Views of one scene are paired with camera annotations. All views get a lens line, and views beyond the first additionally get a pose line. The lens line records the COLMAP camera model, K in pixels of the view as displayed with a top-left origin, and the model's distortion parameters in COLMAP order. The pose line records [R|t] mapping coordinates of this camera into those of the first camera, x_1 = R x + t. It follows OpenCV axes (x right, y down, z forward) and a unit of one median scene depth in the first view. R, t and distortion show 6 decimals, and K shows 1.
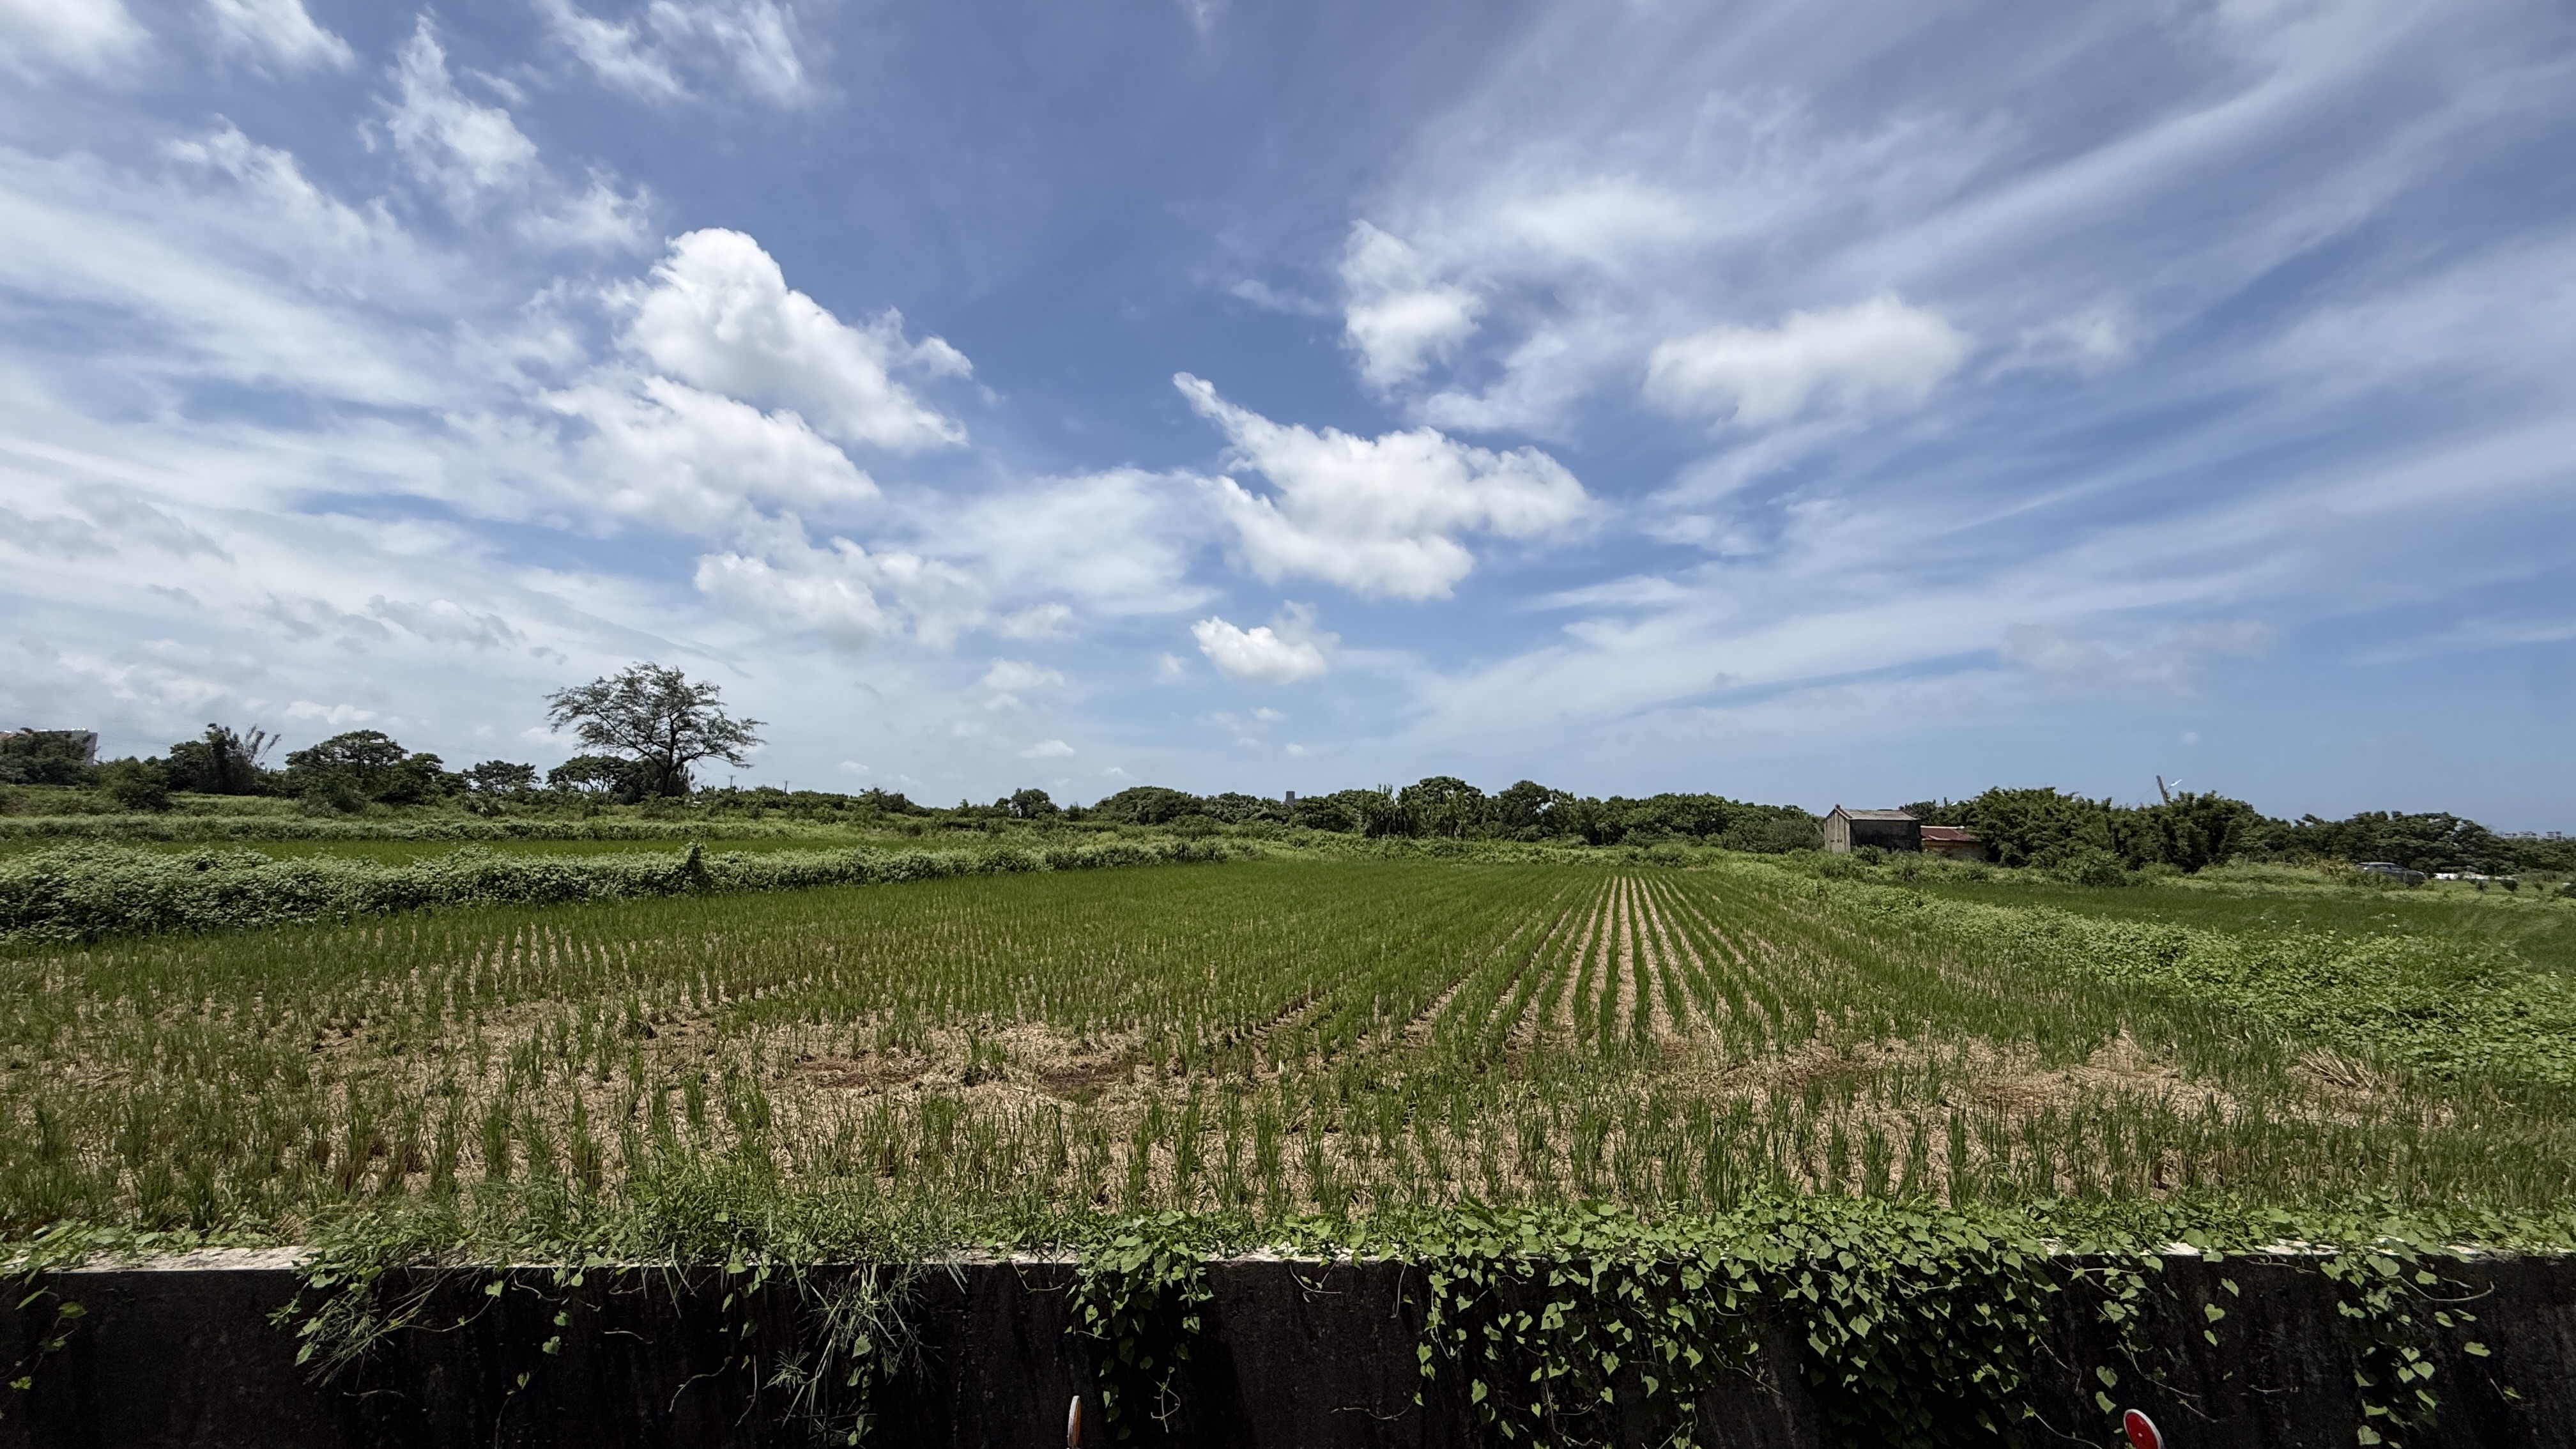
lens RADIAL K [[1112.7, 0, 1295.0], [0, 1112.7, 702.7], [0, 0, 1]] dist [-0.001001, 0.000270]
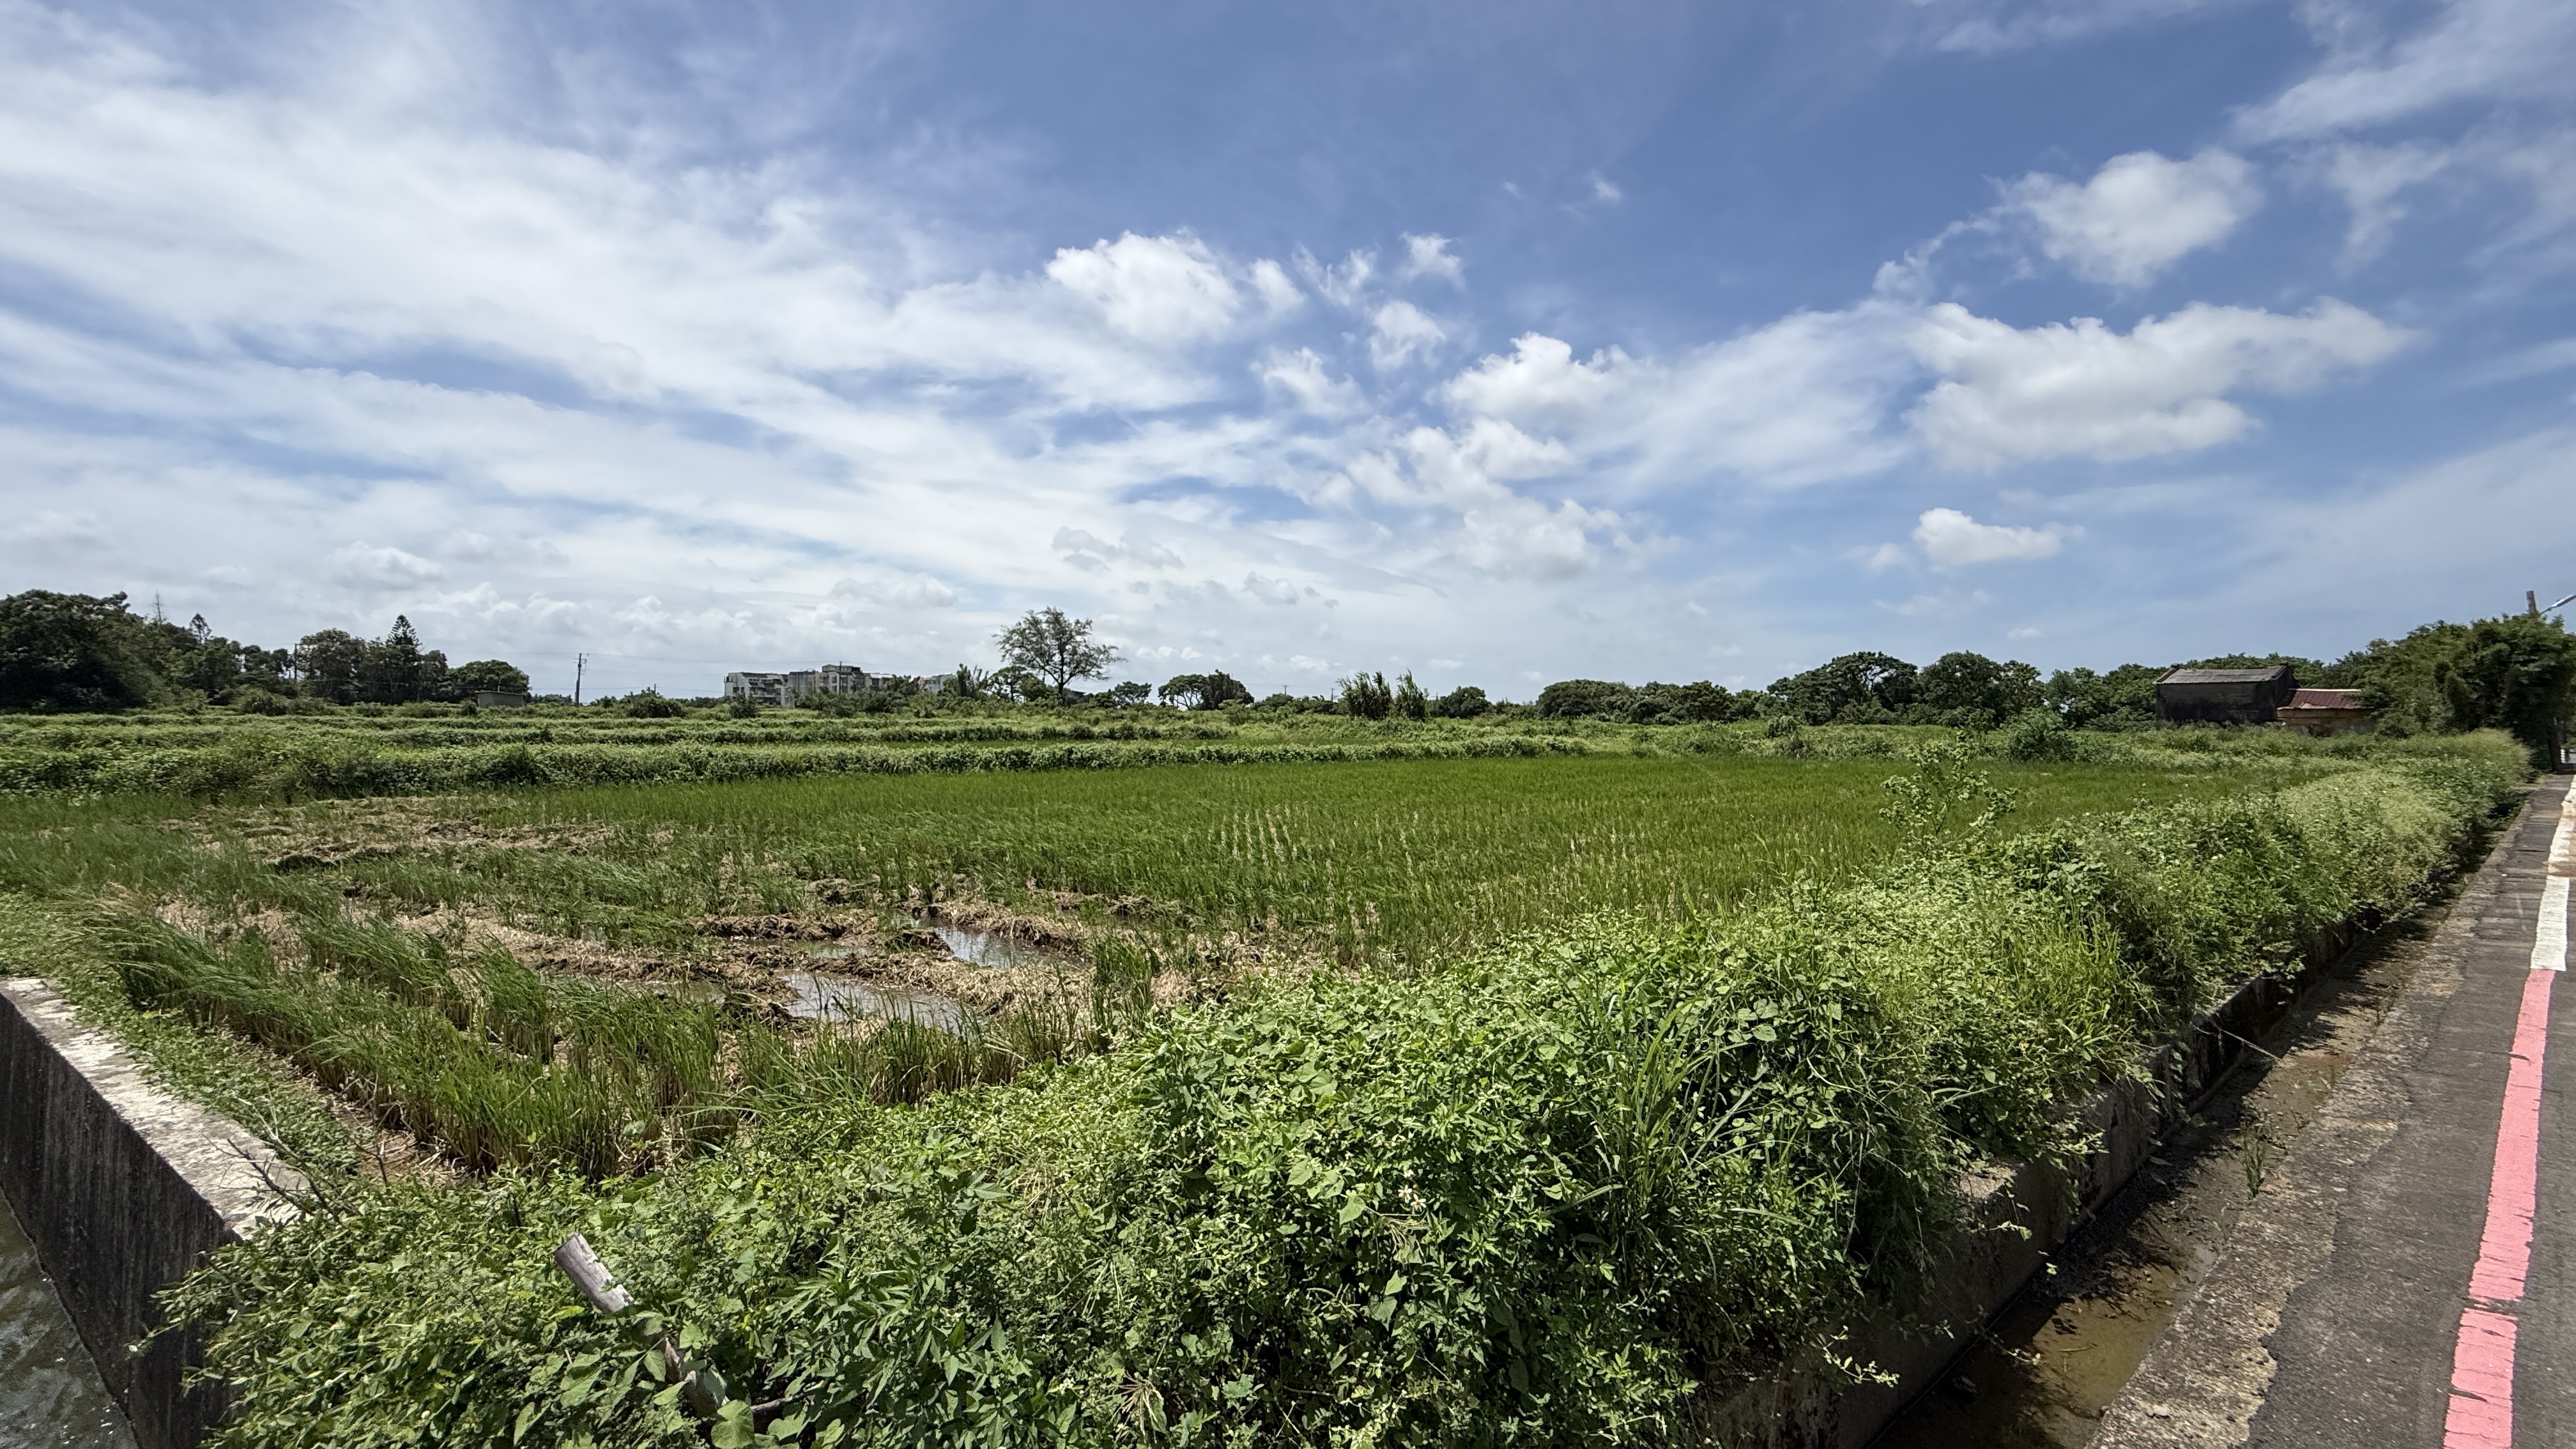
lens RADIAL K [[1112.7, 0, 1304.6], [0, 1112.7, 723.2], [0, 0, 1]] dist [-0.001001, 0.000270]
pose [[0.780046, -0.020624, -0.625383, 0.106741], [0.085208, 0.993648, 0.073512, 0.011558], [0.619894, -0.110630, 0.776848, 0.071551]]
